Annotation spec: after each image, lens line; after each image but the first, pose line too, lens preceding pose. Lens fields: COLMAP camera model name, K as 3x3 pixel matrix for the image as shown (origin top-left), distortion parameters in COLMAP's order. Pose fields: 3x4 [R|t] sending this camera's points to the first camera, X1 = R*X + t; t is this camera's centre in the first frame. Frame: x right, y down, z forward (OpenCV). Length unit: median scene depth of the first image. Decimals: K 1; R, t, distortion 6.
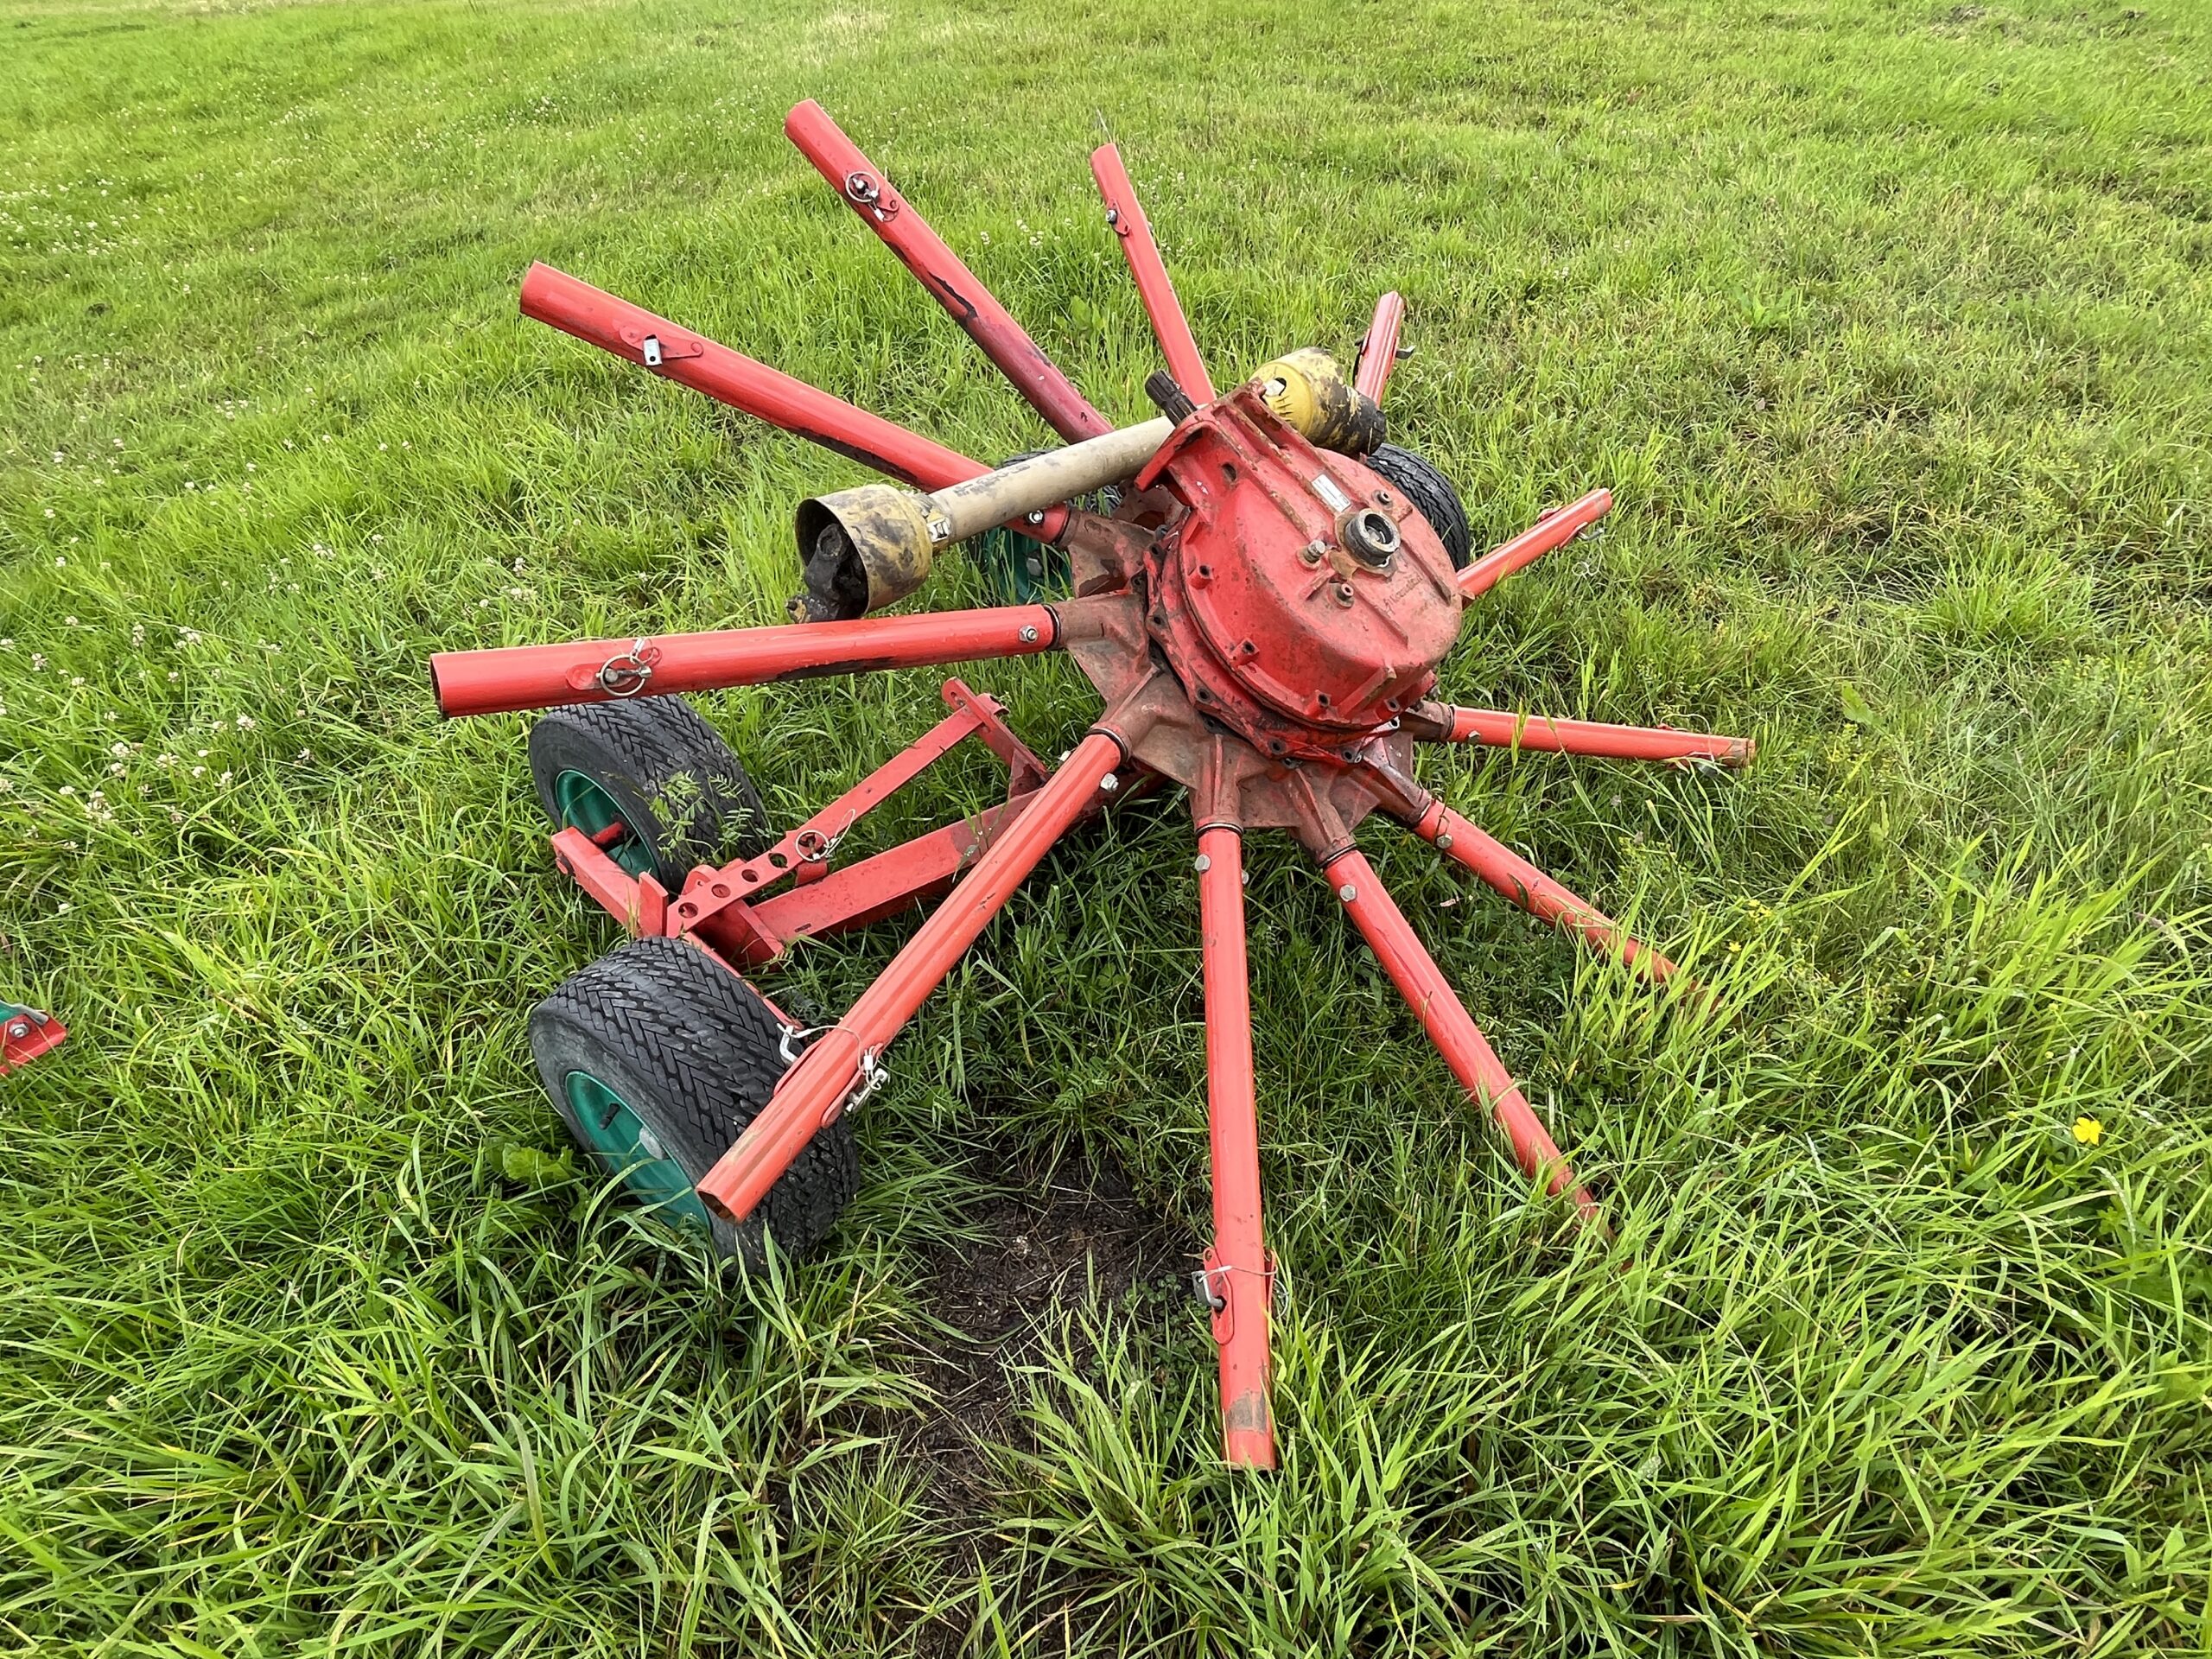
lens RADIAL K [[1168.4, 0, 1086.4], [0, 1168.4, 829.5], [0, 0, 1]] dist [-0.005817, -0.000697]
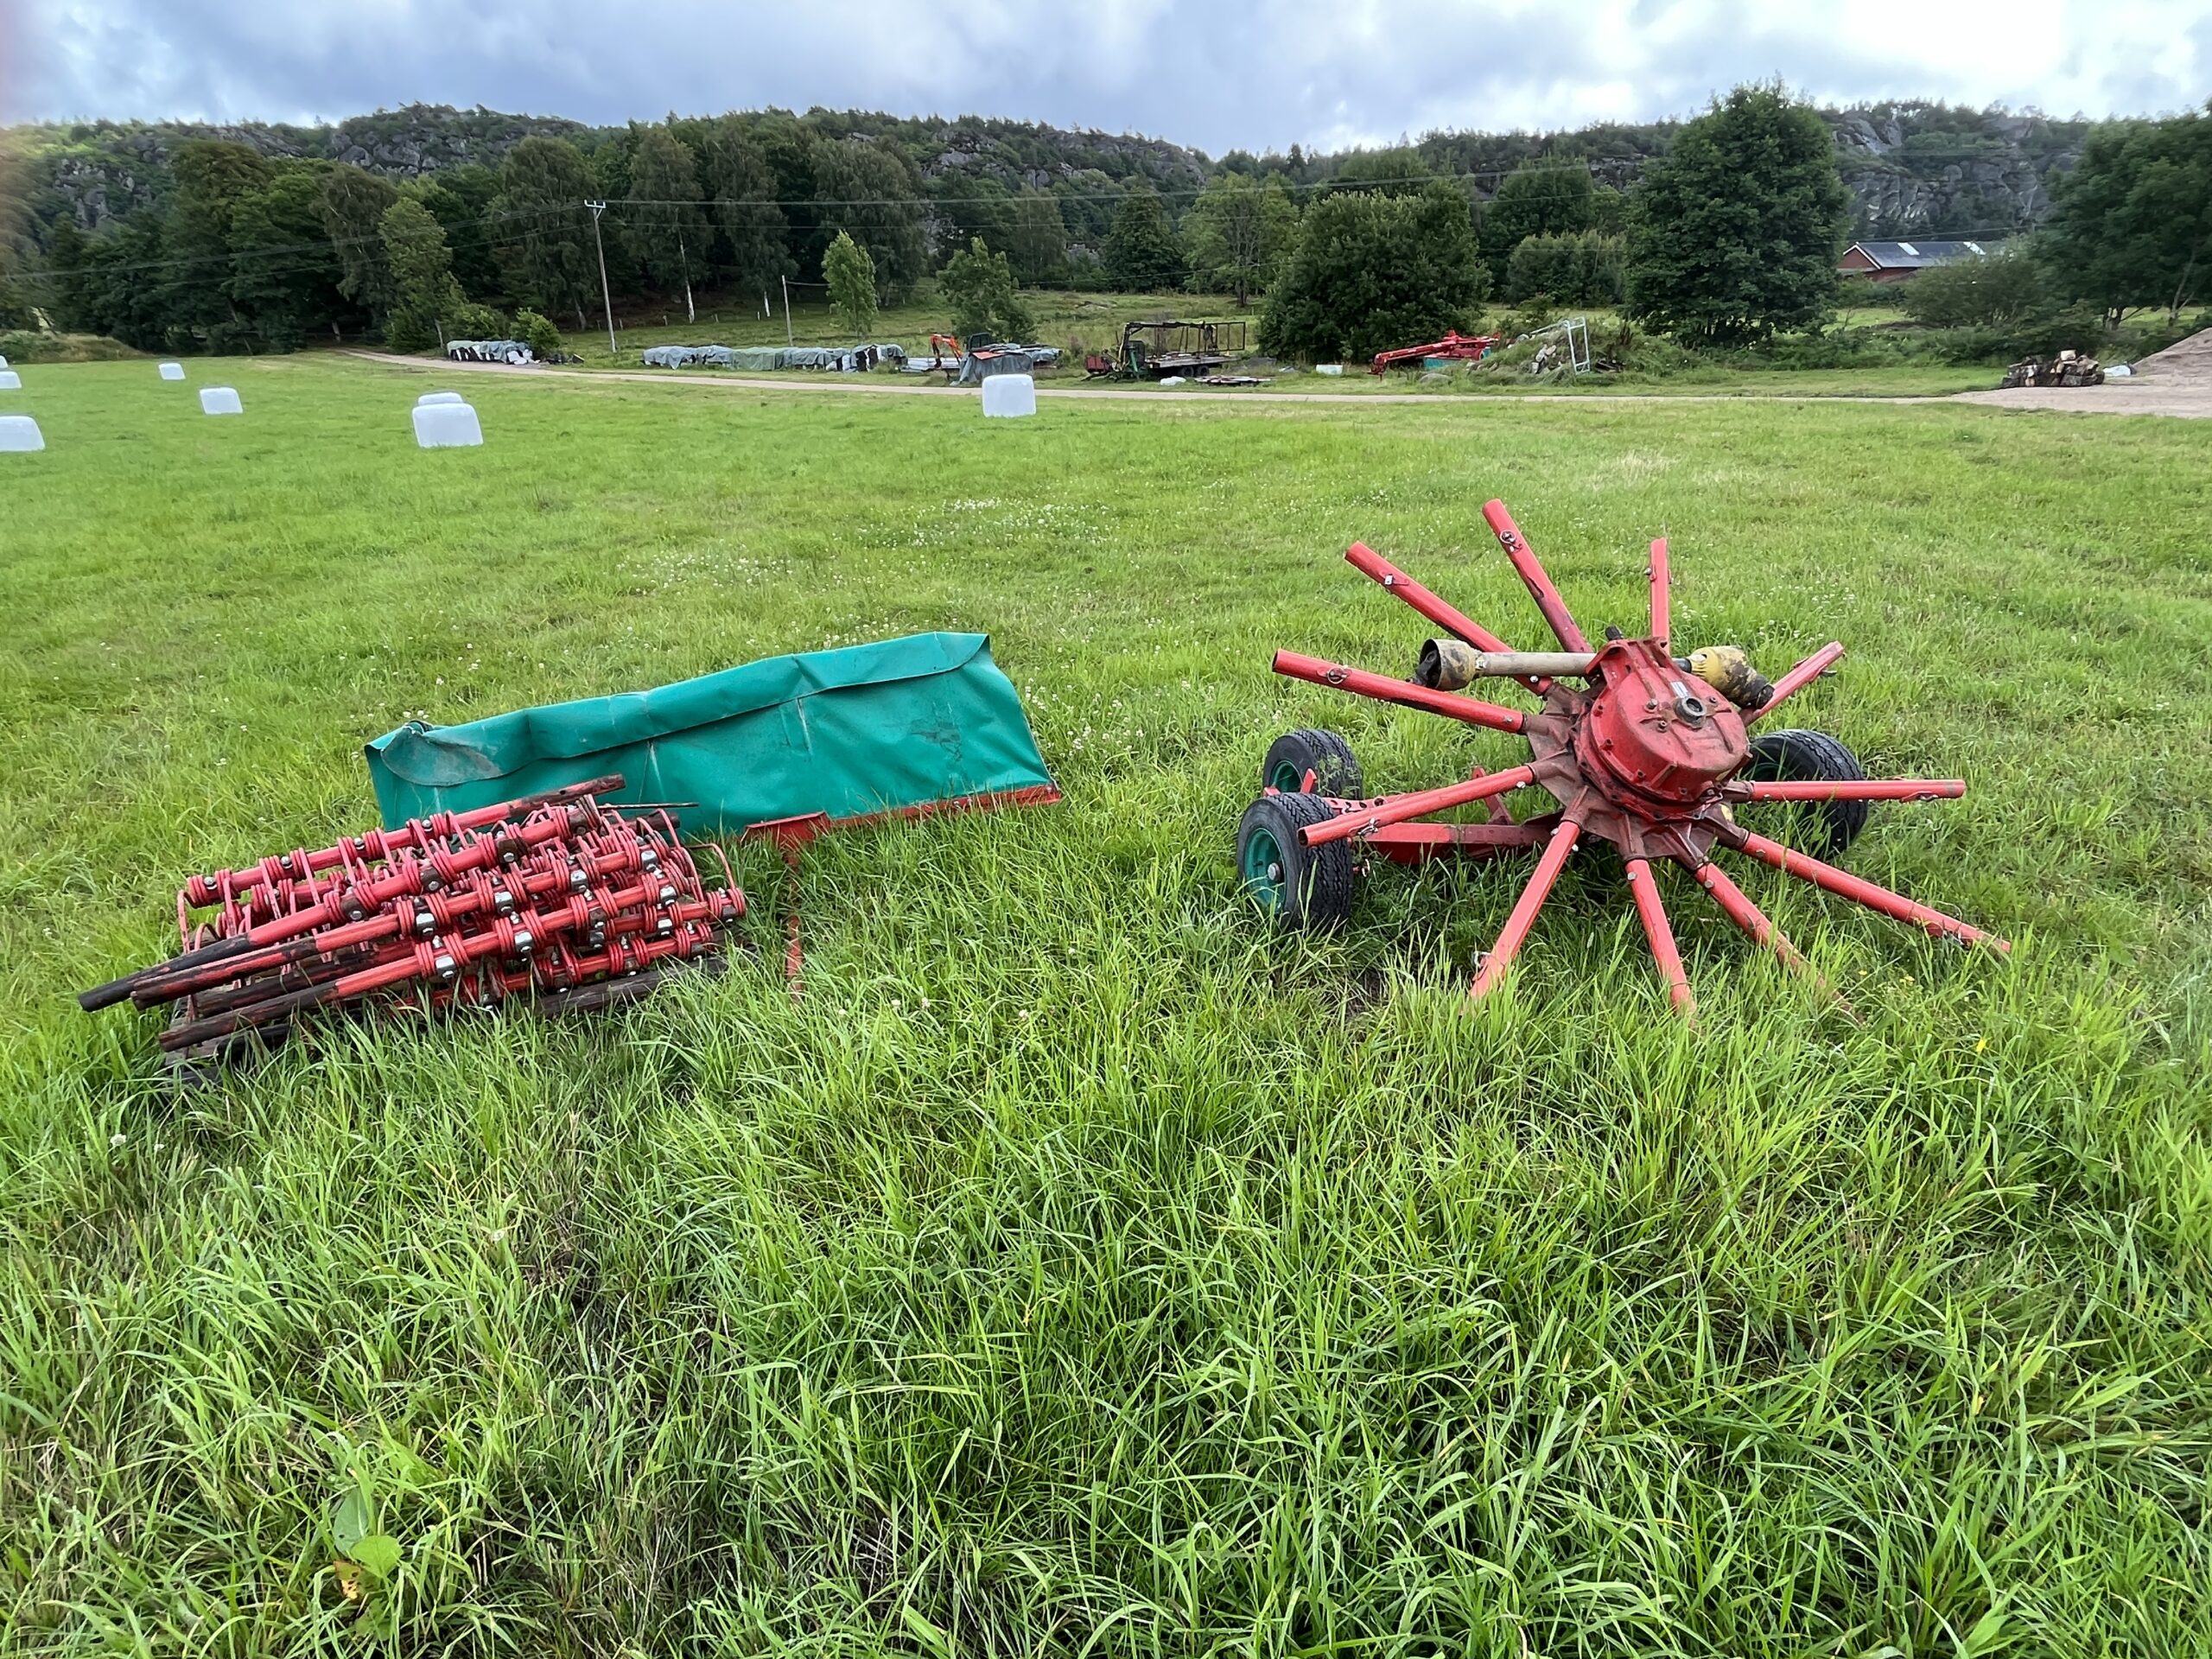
lens RADIAL K [[1168.4, 0, 1086.4], [0, 1168.4, 829.5], [0, 0, 1]] dist [-0.005817, -0.000697]
pose [[0.813037, 0.249650, -0.525972, 0.433162], [-0.388497, 0.905492, -0.170743, 0.594296], [0.433637, 0.343159, 0.833187, -0.925445]]
